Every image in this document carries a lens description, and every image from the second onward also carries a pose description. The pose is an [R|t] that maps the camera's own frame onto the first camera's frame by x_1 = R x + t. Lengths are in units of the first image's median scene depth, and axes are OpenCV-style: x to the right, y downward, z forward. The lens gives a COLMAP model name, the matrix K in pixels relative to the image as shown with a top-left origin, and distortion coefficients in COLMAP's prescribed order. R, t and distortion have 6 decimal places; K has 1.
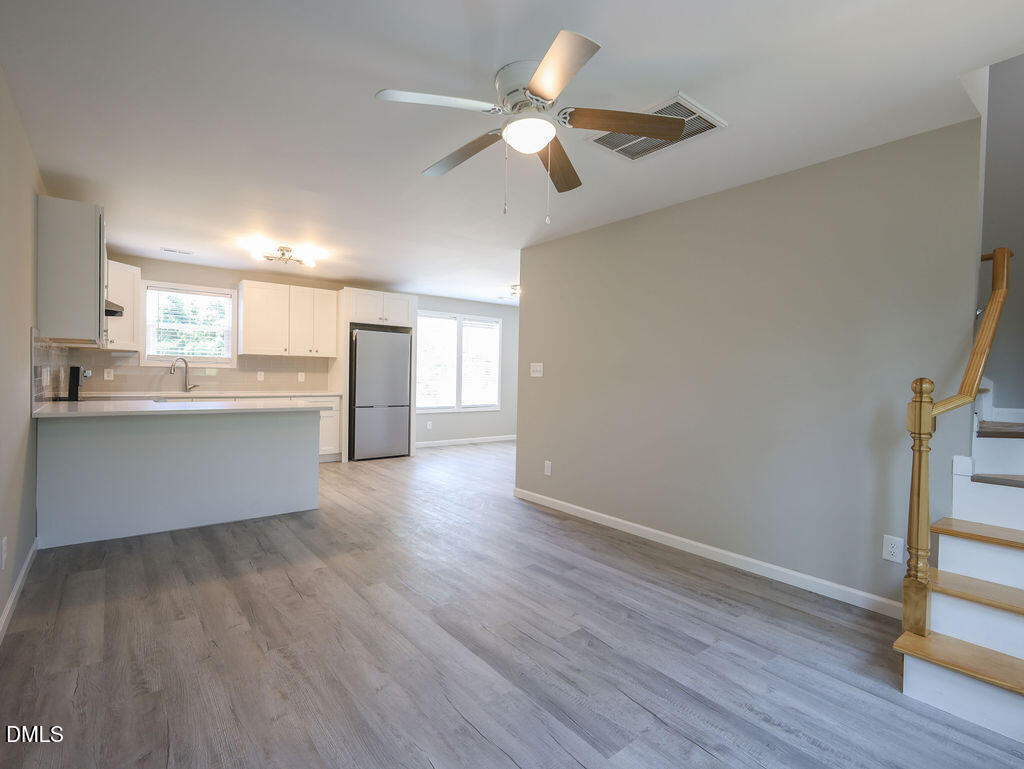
lens RADIAL K [[497.6, 0, 511.6], [0, 497.6, 381.2], [0, 0, 1]] dist [-0.000964, -0.000455]
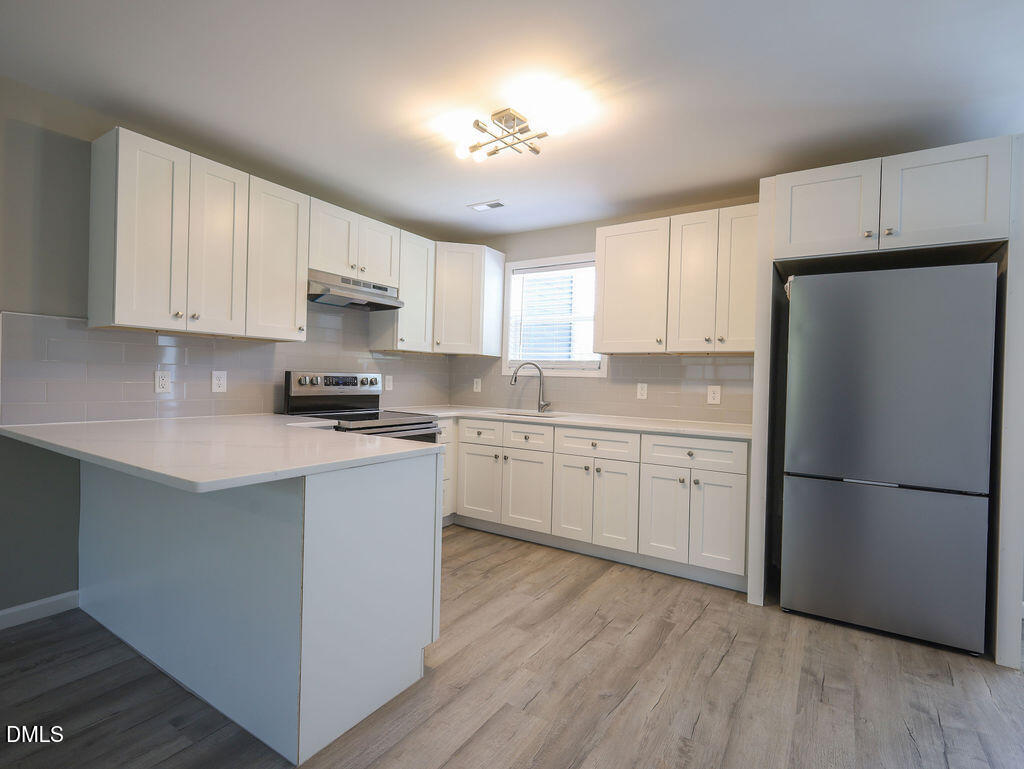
lens RADIAL K [[497.6, 0, 511.6], [0, 497.6, 381.2], [0, 0, 1]] dist [-0.000964, -0.000455]
pose [[0.316132, -0.004137, -0.948706, -0.007078], [-0.030709, 0.999422, -0.014591, -0.008646], [0.948218, 0.033746, 0.315822, 0.676983]]
